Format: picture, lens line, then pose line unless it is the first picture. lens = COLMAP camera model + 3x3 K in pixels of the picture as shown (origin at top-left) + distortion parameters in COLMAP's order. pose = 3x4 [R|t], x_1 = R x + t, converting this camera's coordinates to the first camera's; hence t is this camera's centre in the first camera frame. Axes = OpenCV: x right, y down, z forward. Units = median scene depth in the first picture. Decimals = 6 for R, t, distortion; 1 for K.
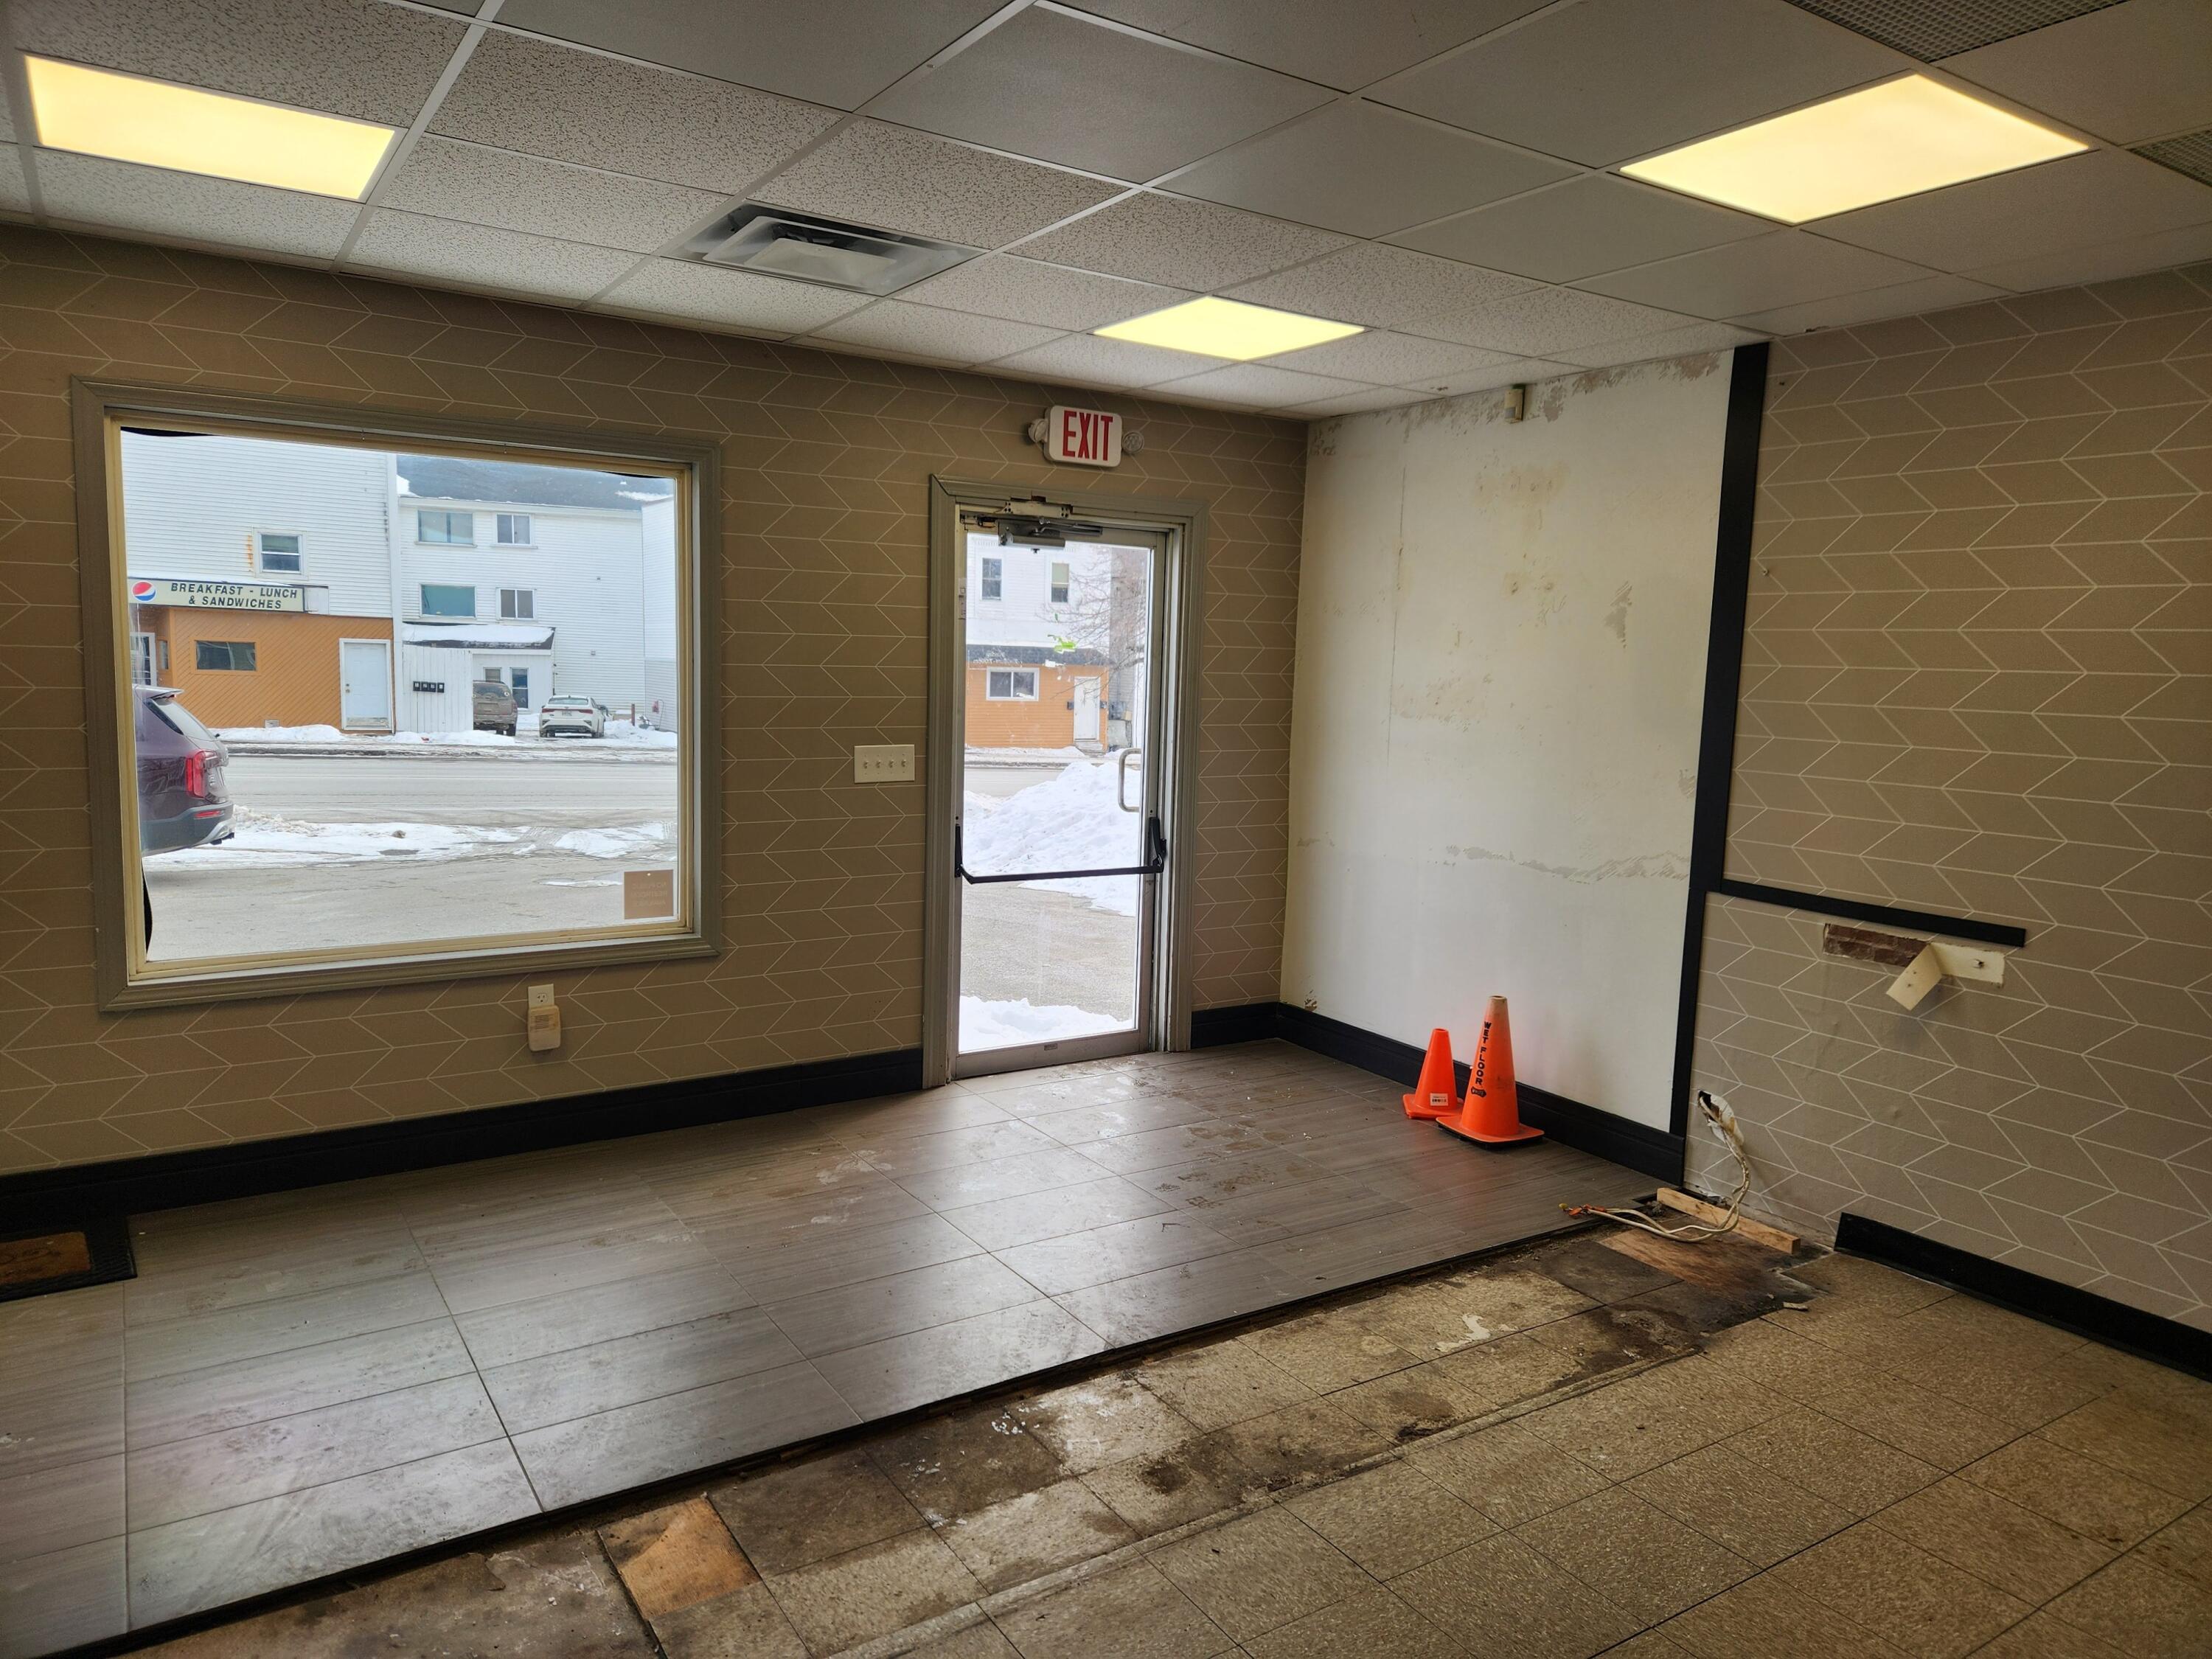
lens RADIAL K [[1505.0, 0, 1103.1], [0, 1505.0, 799.5], [0, 0, 1]] dist [0.076547, -0.064076]
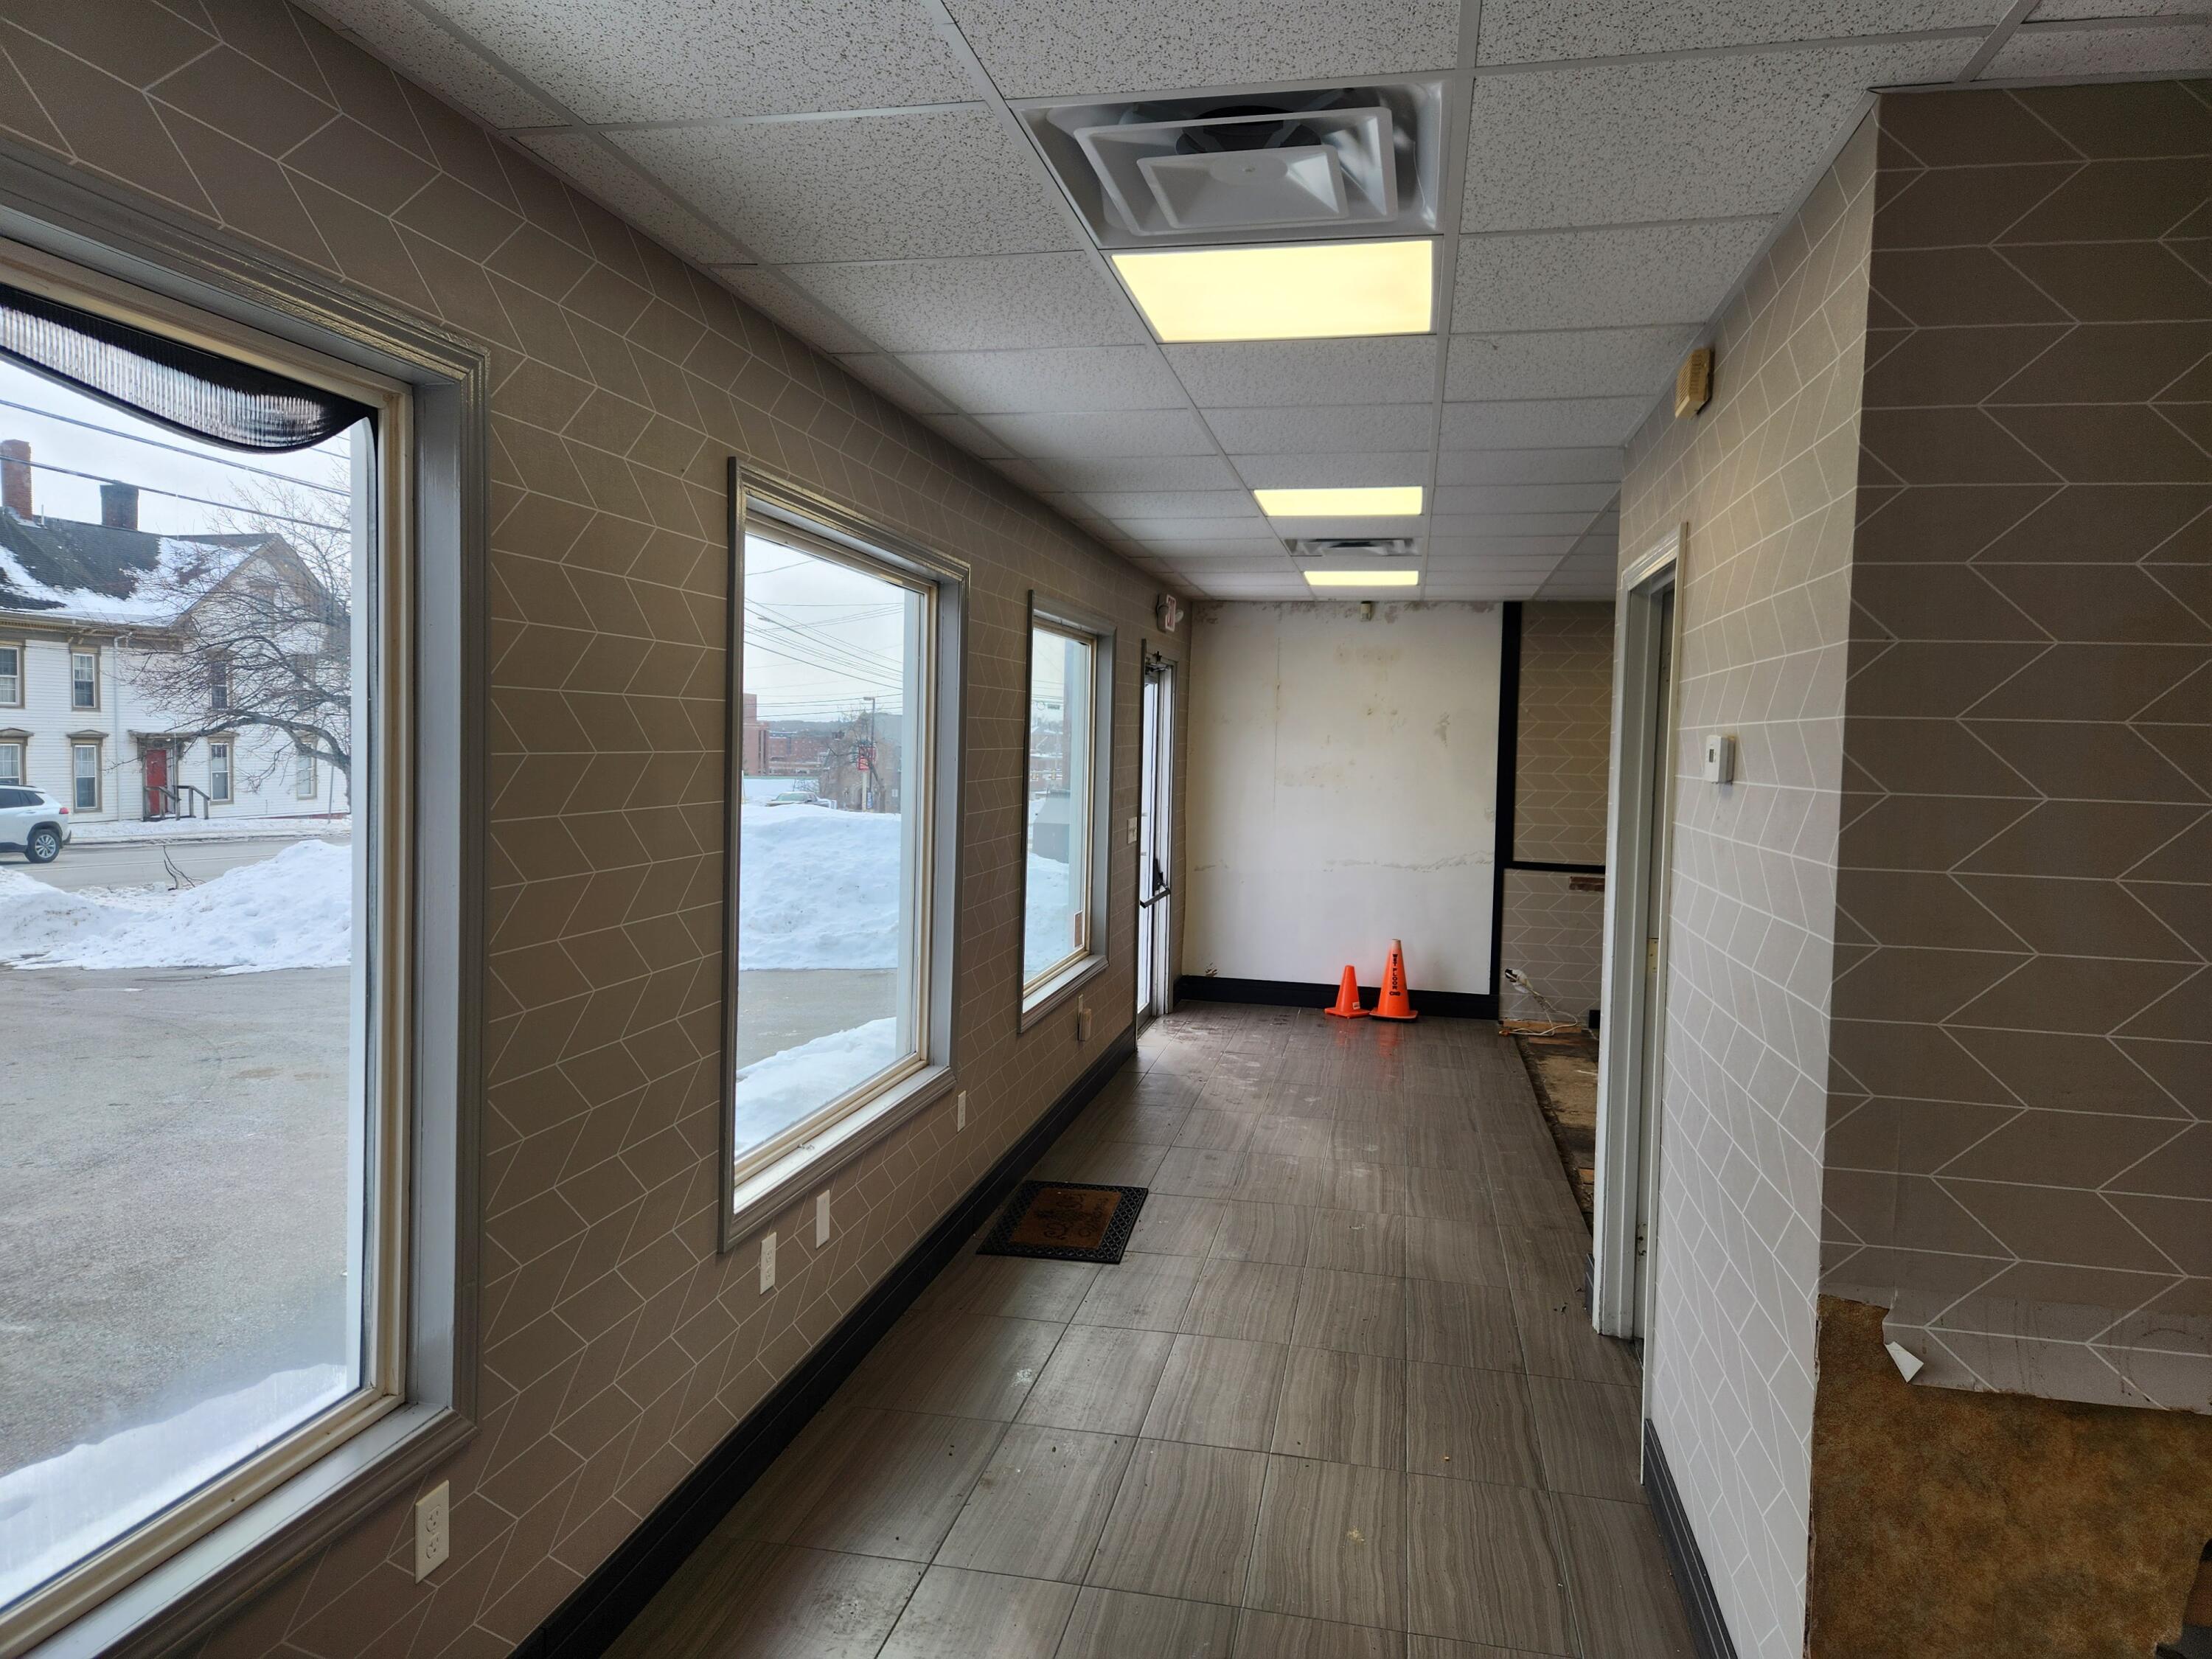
lens RADIAL K [[1505.0, 0, 1103.1], [0, 1505.0, 799.5], [0, 0, 1]] dist [0.076547, -0.064076]
pose [[0.704334, -0.035243, 0.708993, -1.347828], [0.064628, 0.997803, -0.014604, -0.034214], [-0.706921, 0.056107, 0.705064, -0.034001]]
